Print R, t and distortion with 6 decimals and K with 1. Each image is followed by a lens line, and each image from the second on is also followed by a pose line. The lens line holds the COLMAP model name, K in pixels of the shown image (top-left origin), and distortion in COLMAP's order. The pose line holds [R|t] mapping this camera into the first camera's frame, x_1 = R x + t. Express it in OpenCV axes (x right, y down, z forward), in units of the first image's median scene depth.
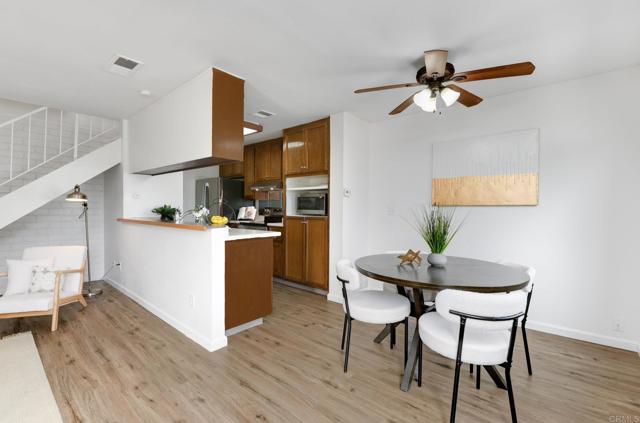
lens RADIAL K [[279.9, 0, 317.6], [0, 279.9, 209.4], [0, 0, 1]] dist [0.002951, -0.004943]
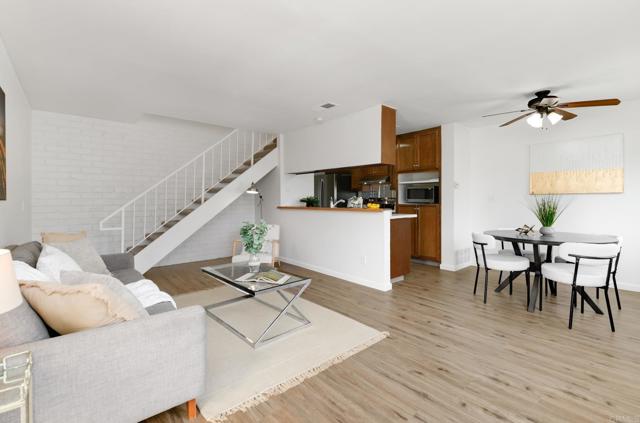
lens RADIAL K [[279.9, 0, 335.3], [0, 279.9, 200.5], [0, 0, 1]] dist [0.002951, -0.004943]
pose [[0.991504, -0.009348, -0.129742, -0.355860], [0.009234, 0.999956, -0.001481, 0.009328], [0.129750, 0.000271, 0.991547, -0.438411]]
